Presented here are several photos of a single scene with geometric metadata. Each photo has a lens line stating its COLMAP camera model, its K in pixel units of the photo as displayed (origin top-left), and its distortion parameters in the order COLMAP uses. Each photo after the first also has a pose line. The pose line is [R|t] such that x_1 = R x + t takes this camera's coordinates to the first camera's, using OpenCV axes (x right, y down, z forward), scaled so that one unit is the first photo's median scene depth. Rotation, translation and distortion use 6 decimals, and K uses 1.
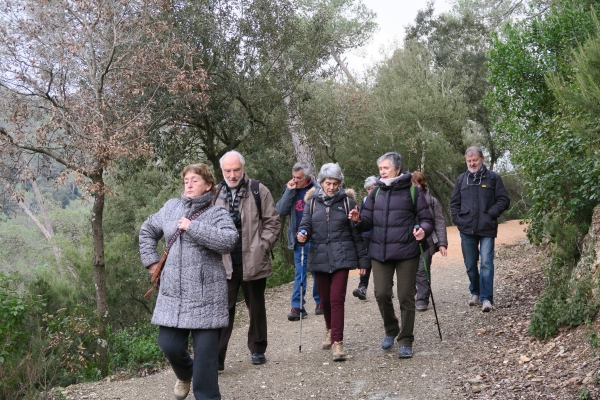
lens RADIAL K [[715.7, 0, 300.0], [0, 715.7, 200.0], [0, 0, 1]] dist [0.002025, -0.023245]
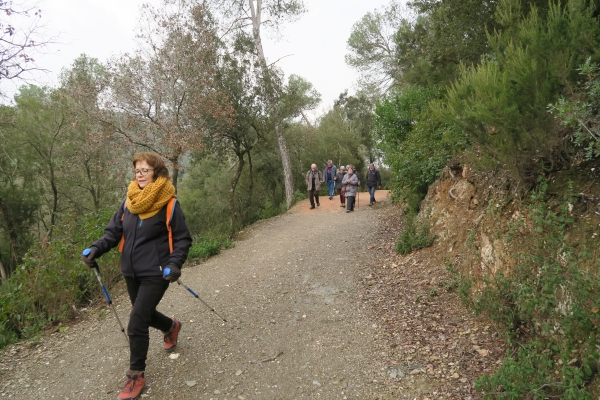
lens RADIAL K [[715.7, 0, 300.0], [0, 715.7, 200.0], [0, 0, 1]] dist [0.002025, -0.023245]
pose [[0.996886, 0.037076, 0.069594, -0.086154], [-0.040043, 0.998326, 0.041725, -0.021376], [-0.067930, -0.044382, 0.996702, -1.041619]]
